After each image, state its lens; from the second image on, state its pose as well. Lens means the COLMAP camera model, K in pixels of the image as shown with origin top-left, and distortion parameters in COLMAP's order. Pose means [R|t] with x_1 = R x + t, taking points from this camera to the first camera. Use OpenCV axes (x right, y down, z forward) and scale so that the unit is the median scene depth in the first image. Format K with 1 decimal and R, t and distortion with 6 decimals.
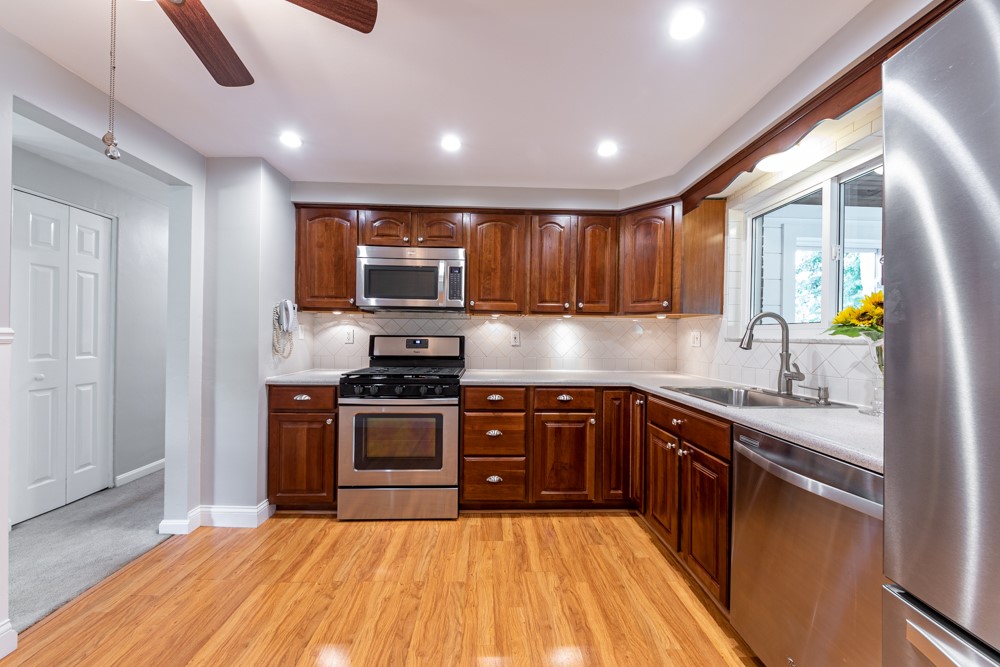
lens RADIAL K [[359.5, 0, 502.6], [0, 359.5, 333.1], [0, 0, 1]] dist [0.009328, -0.000862]
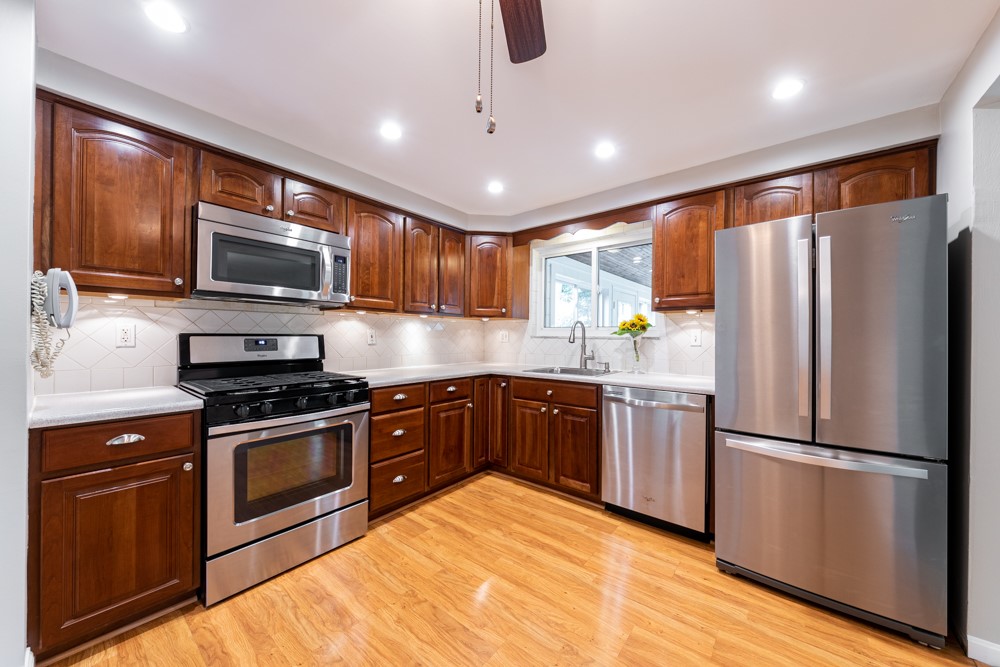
lens RADIAL K [[359.5, 0, 492.2], [0, 359.5, 333.4], [0, 0, 1]] dist [0.009328, -0.000862]
pose [[0.660325, 0.000465, 0.750980, -0.605973], [-0.008521, 0.999940, 0.006872, -0.004925], [-0.750932, -0.010937, 0.660289, 0.154245]]
